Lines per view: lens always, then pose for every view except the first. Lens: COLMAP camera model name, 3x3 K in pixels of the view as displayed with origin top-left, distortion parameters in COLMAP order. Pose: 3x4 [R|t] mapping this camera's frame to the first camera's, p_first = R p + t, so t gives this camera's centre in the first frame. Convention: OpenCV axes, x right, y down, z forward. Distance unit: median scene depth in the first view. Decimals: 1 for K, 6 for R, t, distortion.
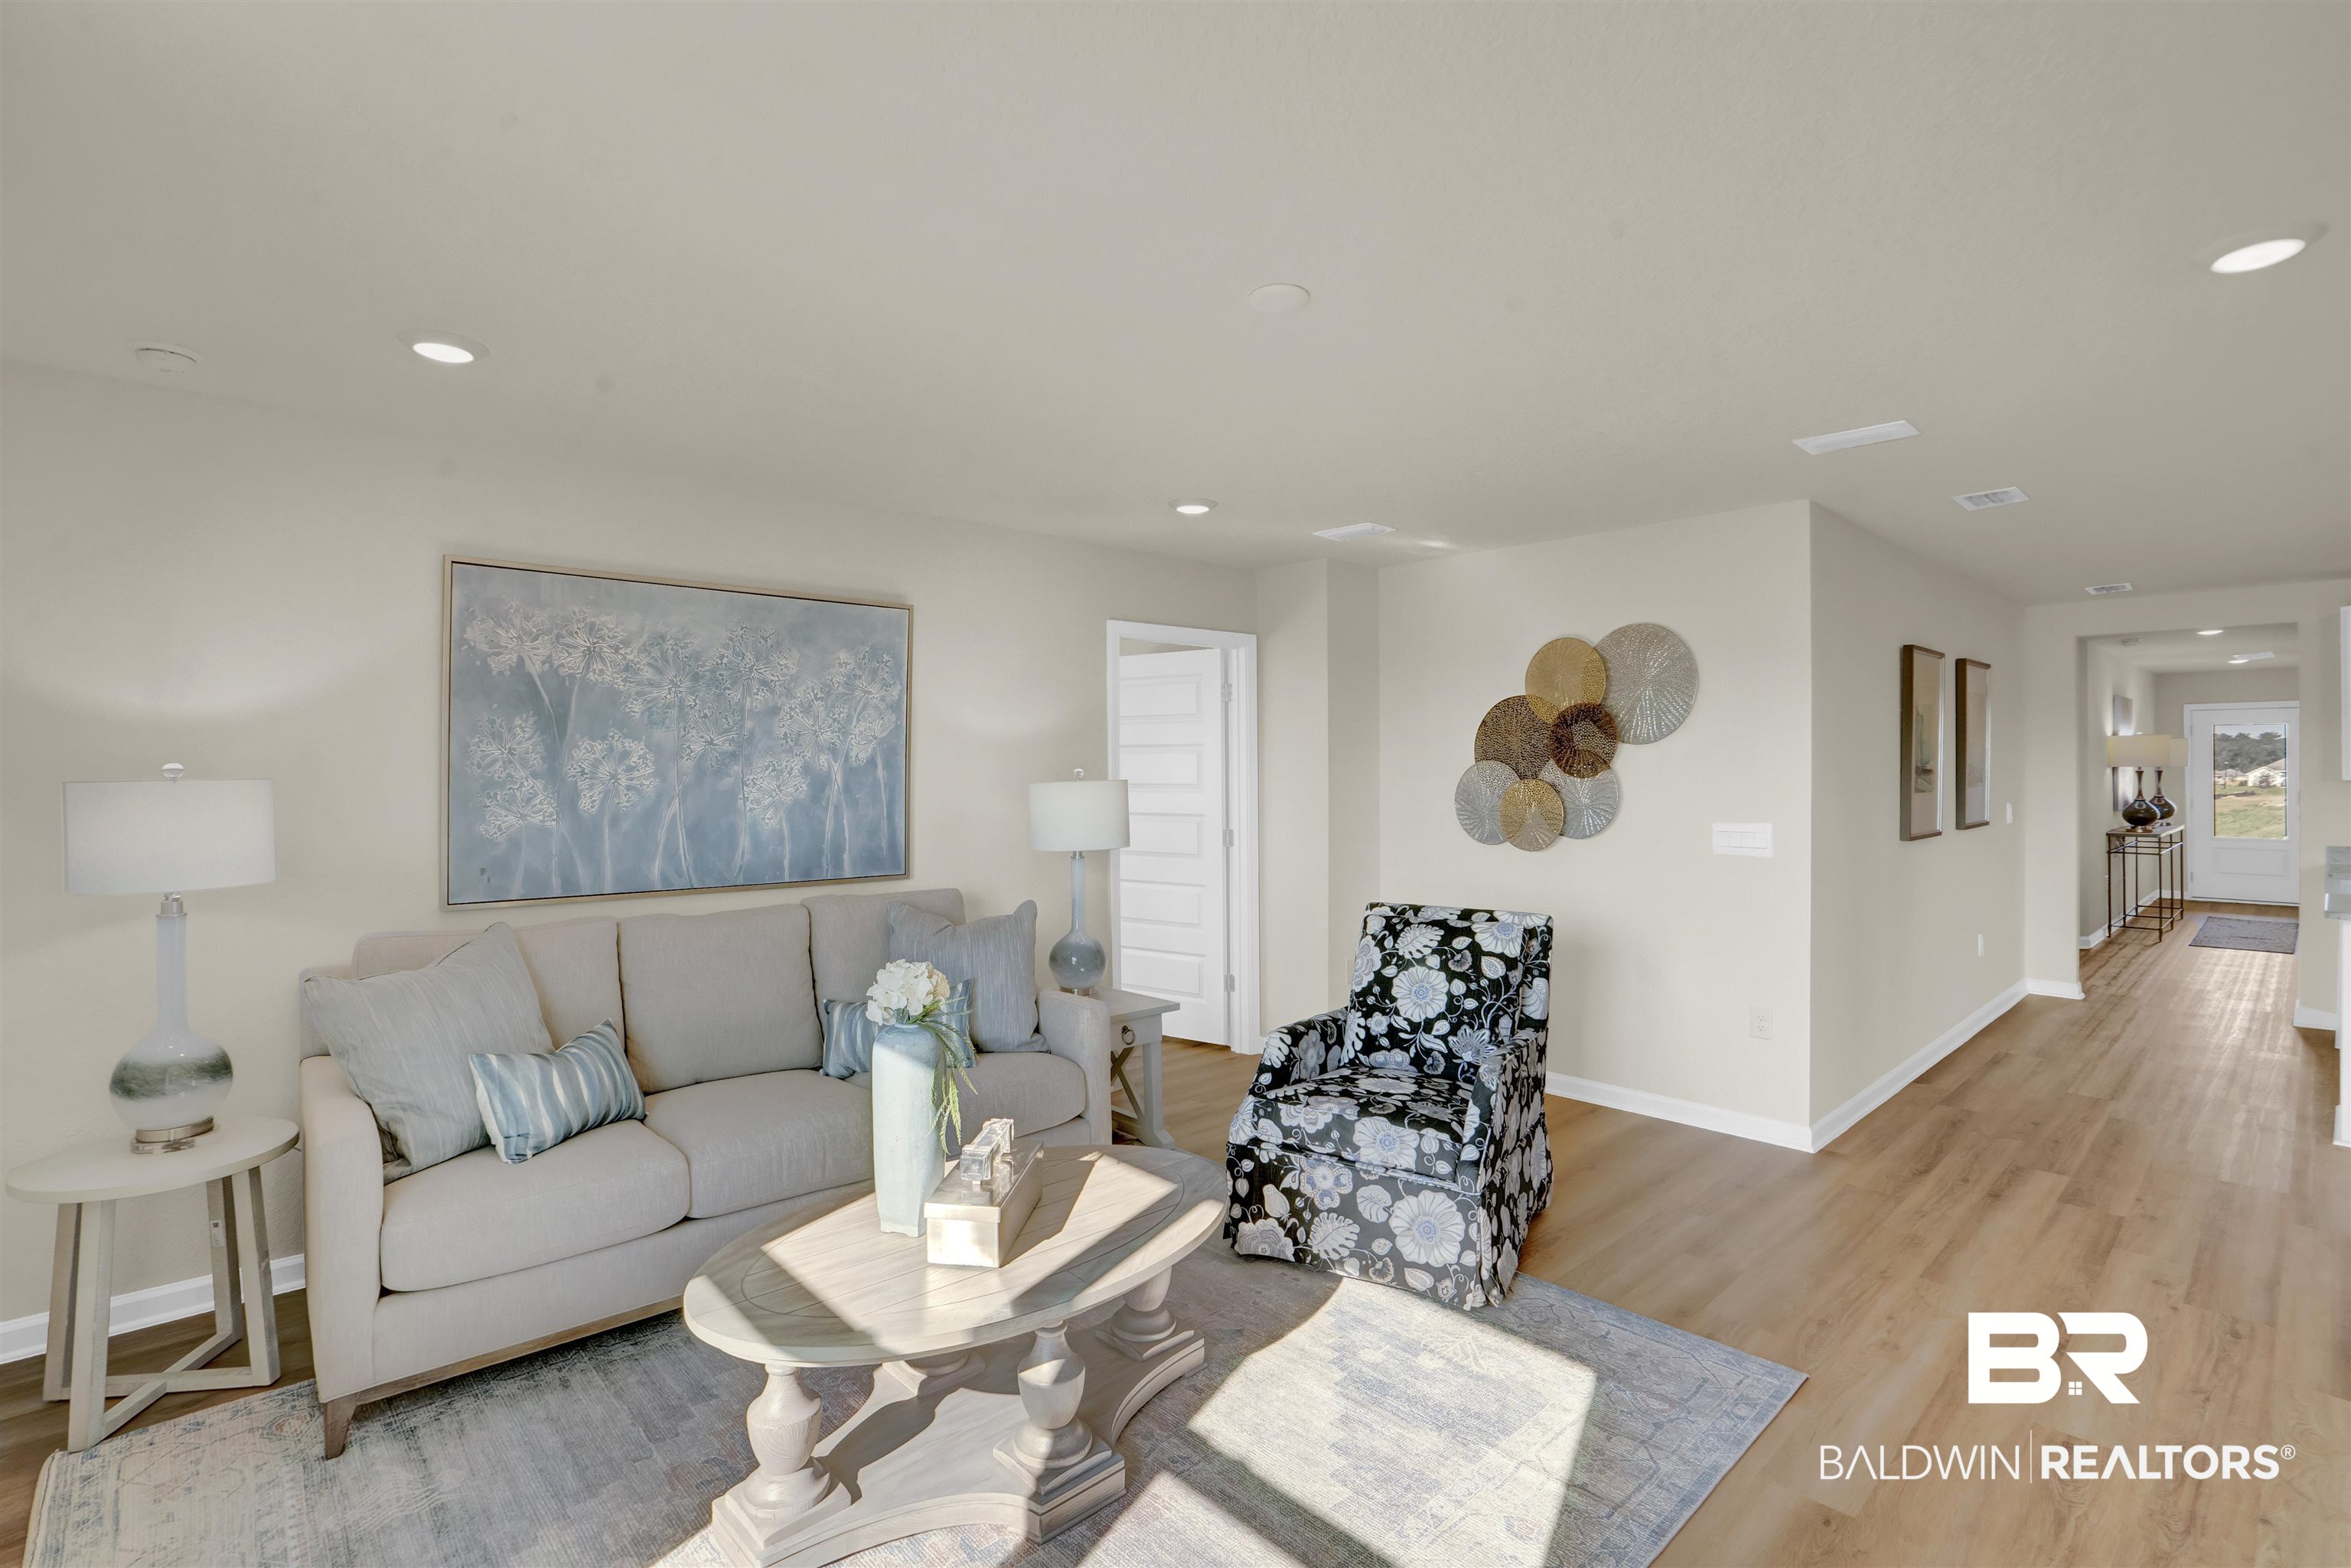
lens RADIAL K [[1091.5, 0, 1168.5], [0, 1091.5, 766.4], [0, 0, 1]] dist [-0.052679, 0.017122]
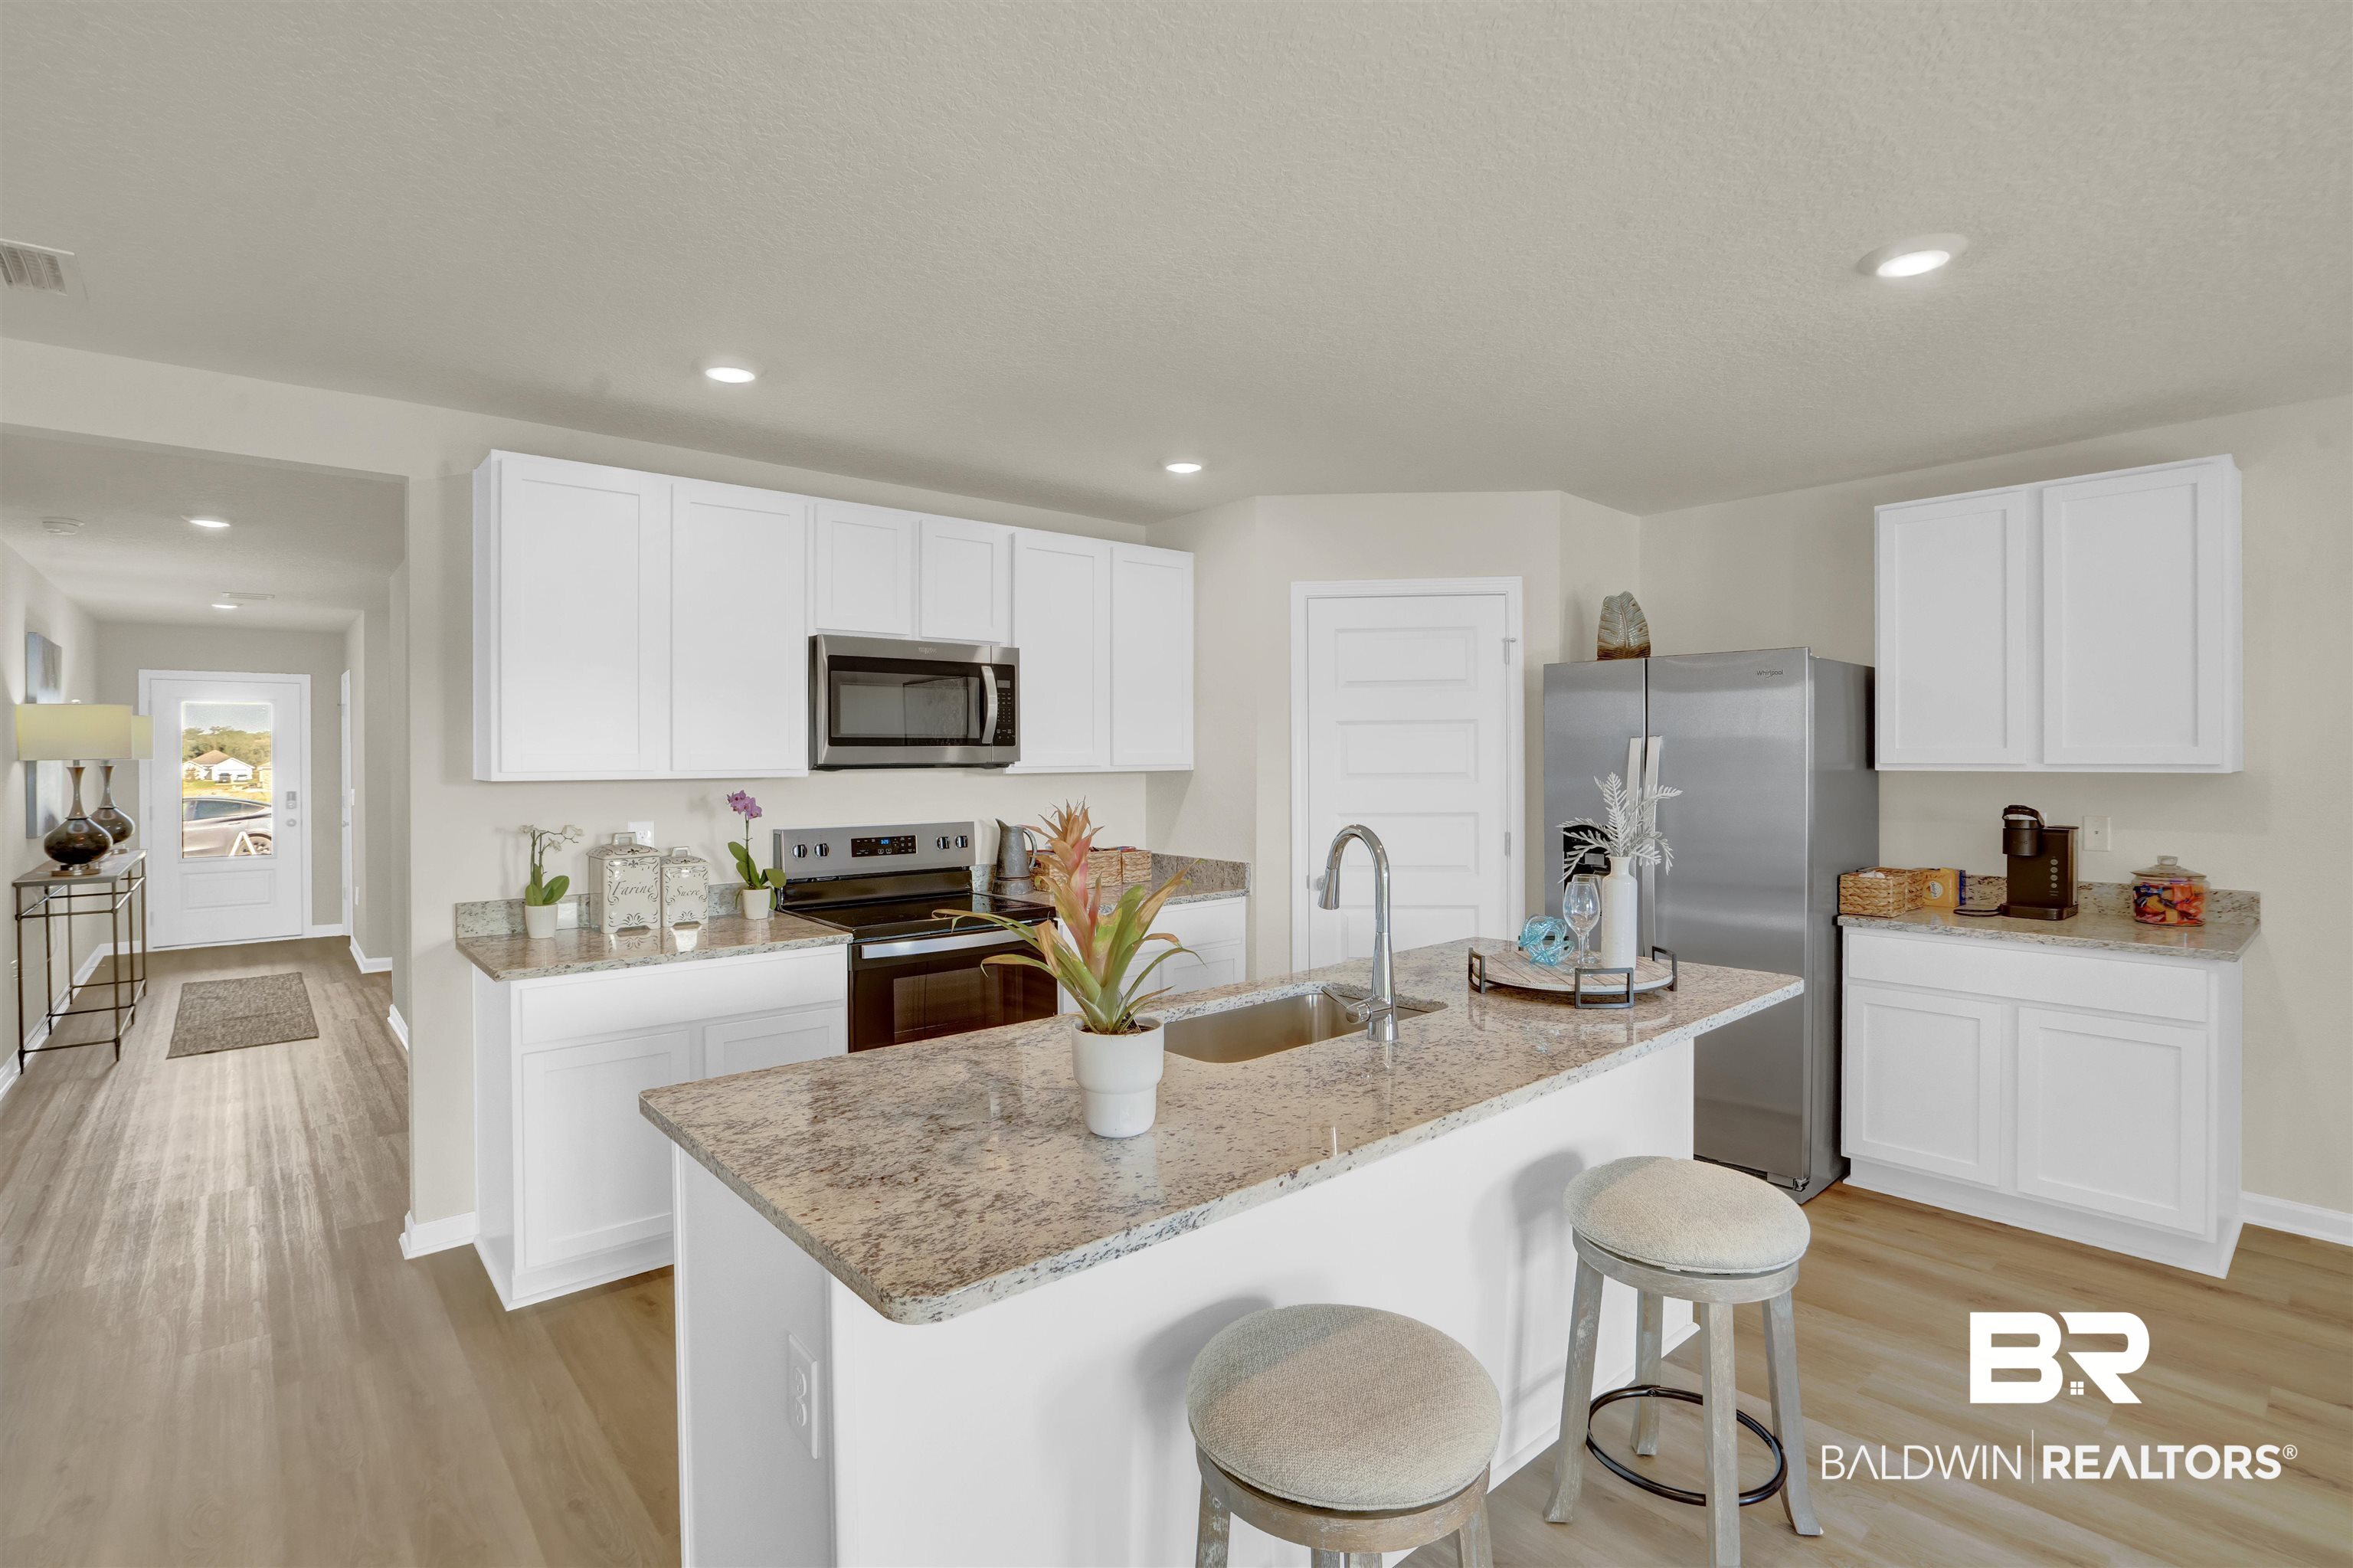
lens RADIAL K [[1092.5, 0, 1169.5], [0, 1092.5, 766.4], [0, 0, 1]] dist [-0.052679, 0.017122]
pose [[0.023676, -0.007908, 0.999688, 0.928680], [0.003538, 0.999963, 0.007827, 0.003455], [-0.999713, 0.003352, 0.023704, 1.005977]]
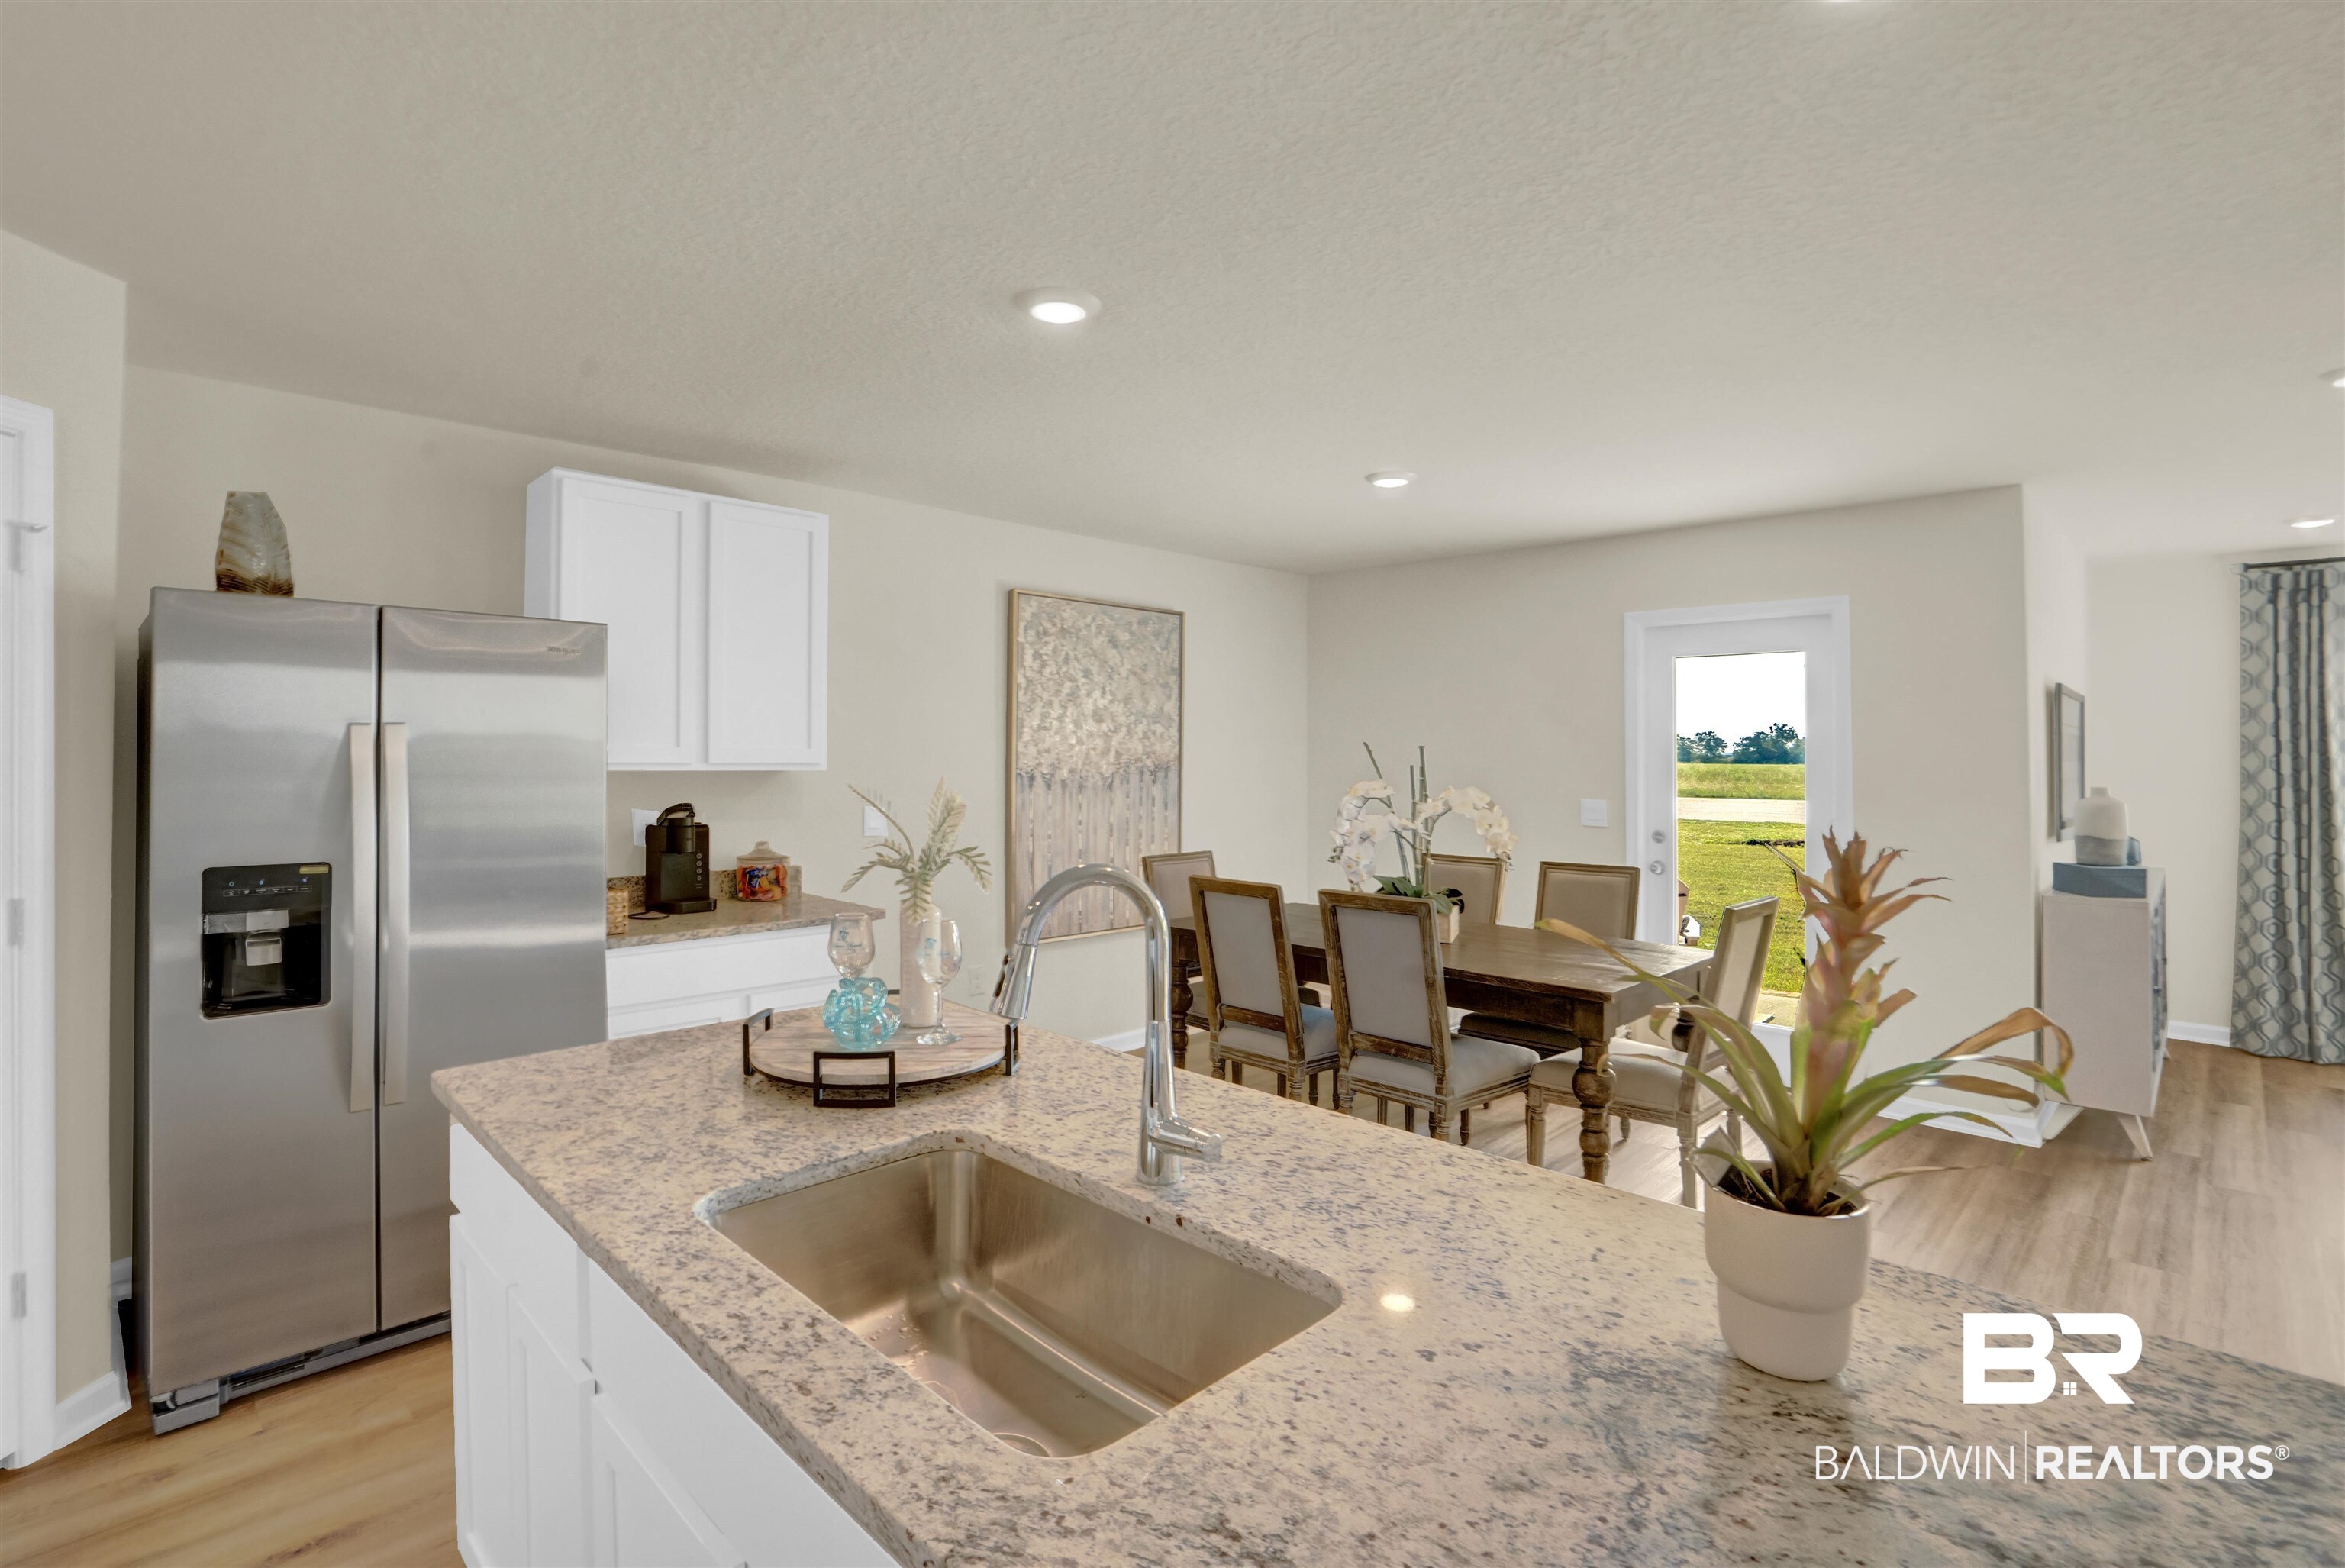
lens RADIAL K [[1103.7, 0, 1156.8], [0, 1103.7, 764.2], [0, 0, 1]] dist [-0.053496, 0.016962]
pose [[-0.999066, -0.004024, -0.043029, 1.520940], [-0.004272, 0.999975, 0.005680, 0.004938], [0.043005, 0.005859, -0.999058, 1.290516]]
